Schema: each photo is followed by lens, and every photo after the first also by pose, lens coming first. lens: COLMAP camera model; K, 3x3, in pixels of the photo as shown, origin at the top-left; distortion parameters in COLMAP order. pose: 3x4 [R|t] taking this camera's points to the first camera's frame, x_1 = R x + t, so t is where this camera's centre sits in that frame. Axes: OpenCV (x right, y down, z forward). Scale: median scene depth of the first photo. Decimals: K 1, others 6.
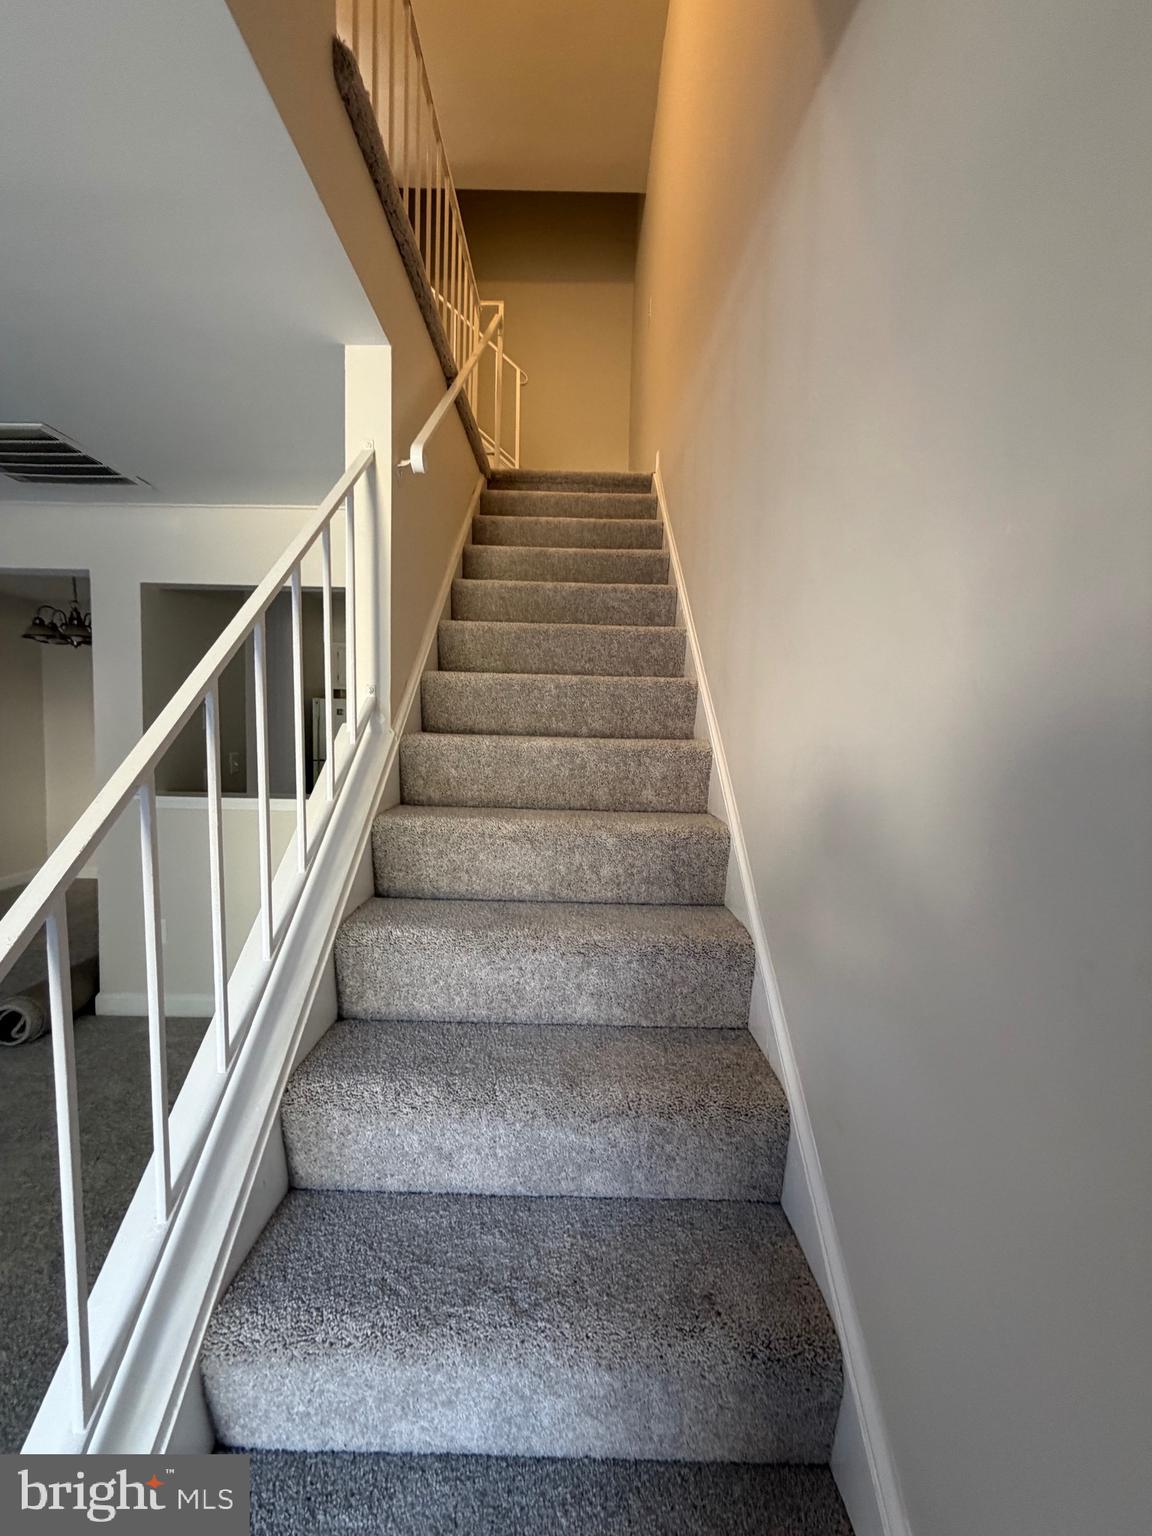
lens RADIAL K [[610.2, 0, 576.0], [0, 610.2, 768.0], [0, 0, 1]] dist [0.000642, -0.000034]
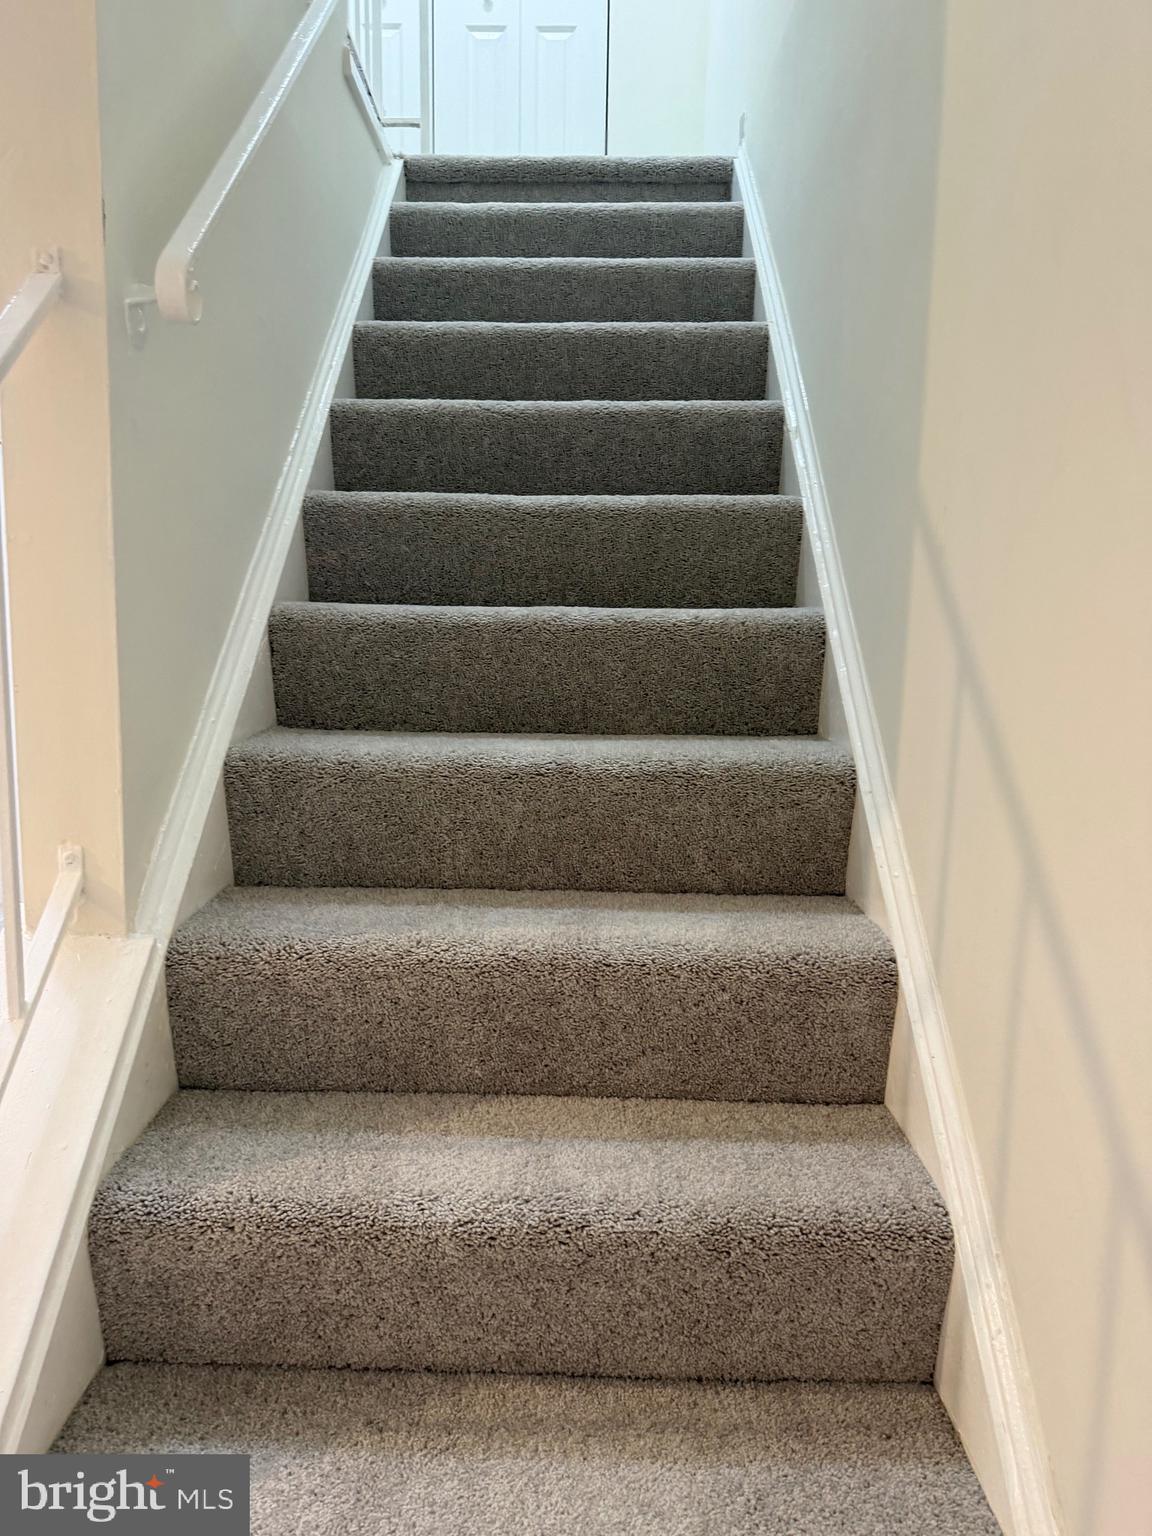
lens RADIAL K [[1102.6, 0, 576.0], [0, 1102.6, 768.0], [0, 0, 1]] dist [-0.000559, -0.000568]
pose [[0.999808, -0.010278, -0.016681, 0.016345], [0.011302, 0.997981, 0.062499, -0.194648], [0.016005, -0.062676, 0.997906, 0.213933]]
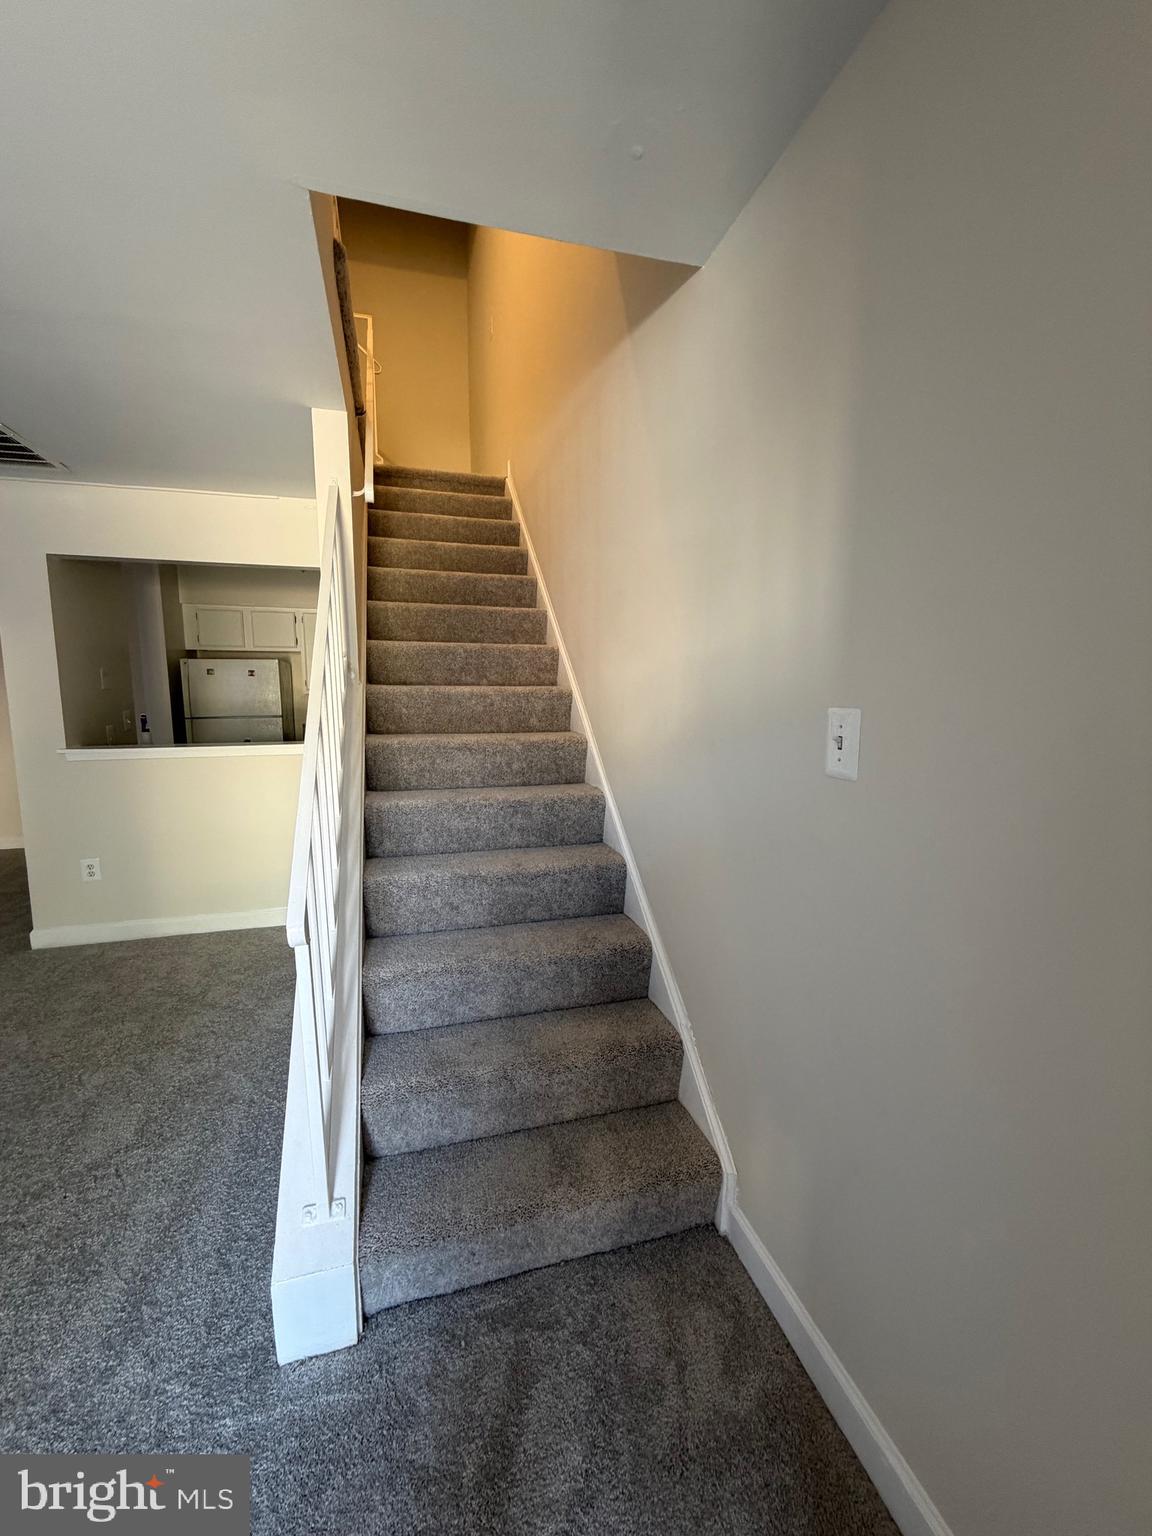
lens RADIAL K [[610.2, 0, 576.0], [0, 610.2, 768.0], [0, 0, 1]] dist [0.000642, -0.000034]
pose [[0.959888, -0.056389, 0.274655, -0.191141], [0.037074, 0.996493, 0.075020, 0.044338], [-0.277922, -0.061829, 0.958612, -0.481071]]
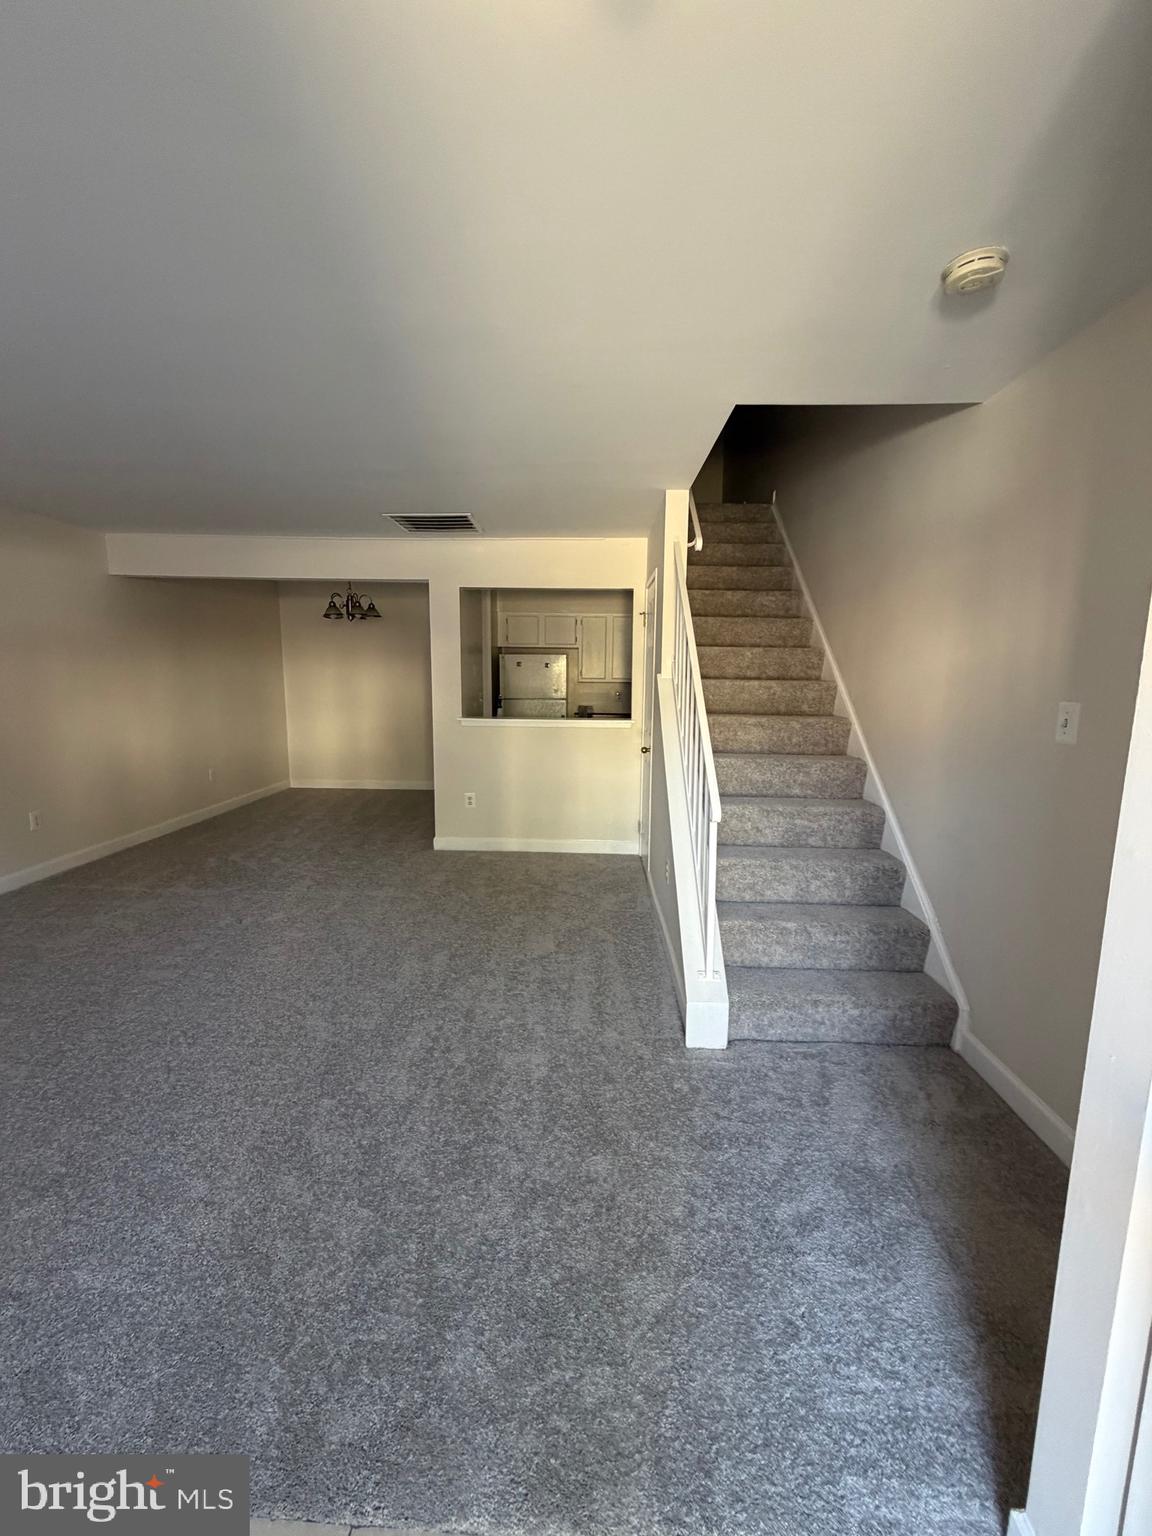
lens RADIAL K [[613.7, 0, 576.6], [0, 613.7, 763.9], [0, 0, 1]] dist [-0.002211, -0.000085]
pose [[0.999672, -0.005258, -0.025048, -0.537250], [0.007288, 0.996633, 0.081668, 0.052965], [0.024534, -0.081823, 0.996345, -0.982410]]
